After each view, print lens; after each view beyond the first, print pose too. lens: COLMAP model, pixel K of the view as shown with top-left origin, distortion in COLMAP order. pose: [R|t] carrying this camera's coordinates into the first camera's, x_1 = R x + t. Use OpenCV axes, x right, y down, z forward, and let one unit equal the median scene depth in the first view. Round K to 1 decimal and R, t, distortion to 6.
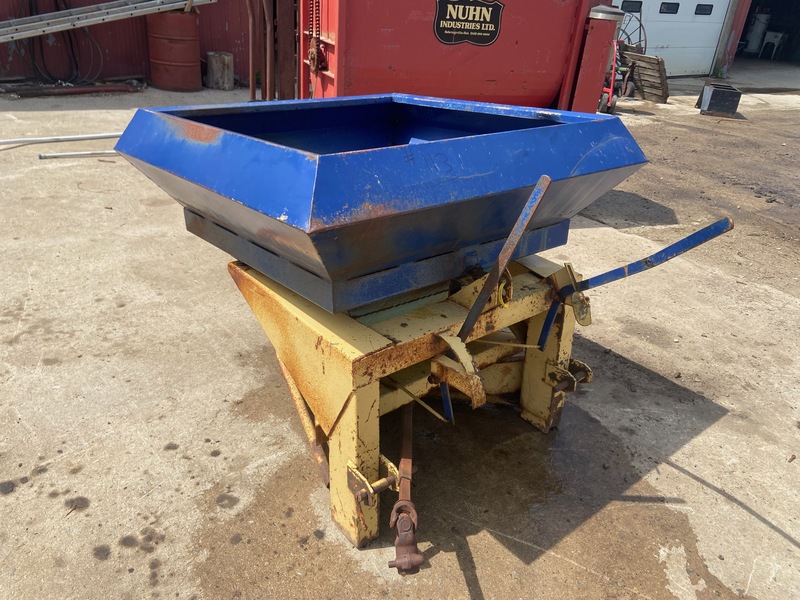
lens RADIAL K [[613.1, 0, 397.4], [0, 613.1, 299.4], [0, 0, 1]] dist [0.066382, -0.056623]
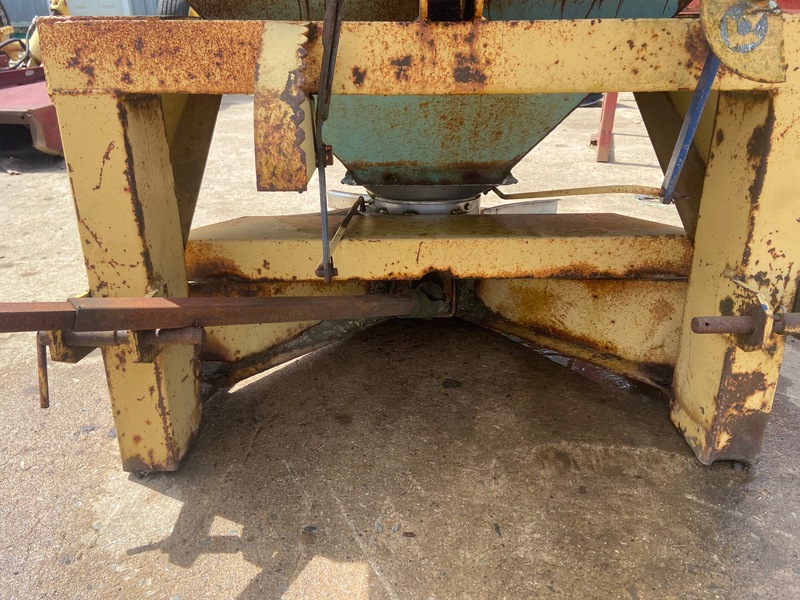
lens RADIAL K [[613.1, 0, 398.0], [0, 613.1, 302.5], [0, 0, 1]] dist [0.066382, -0.056623]
pose [[0.776167, 0.194625, -0.599739, 0.378938], [-0.239149, 0.970967, 0.005594, 0.195898], [0.583415, 0.139085, 0.800176, 0.662476]]
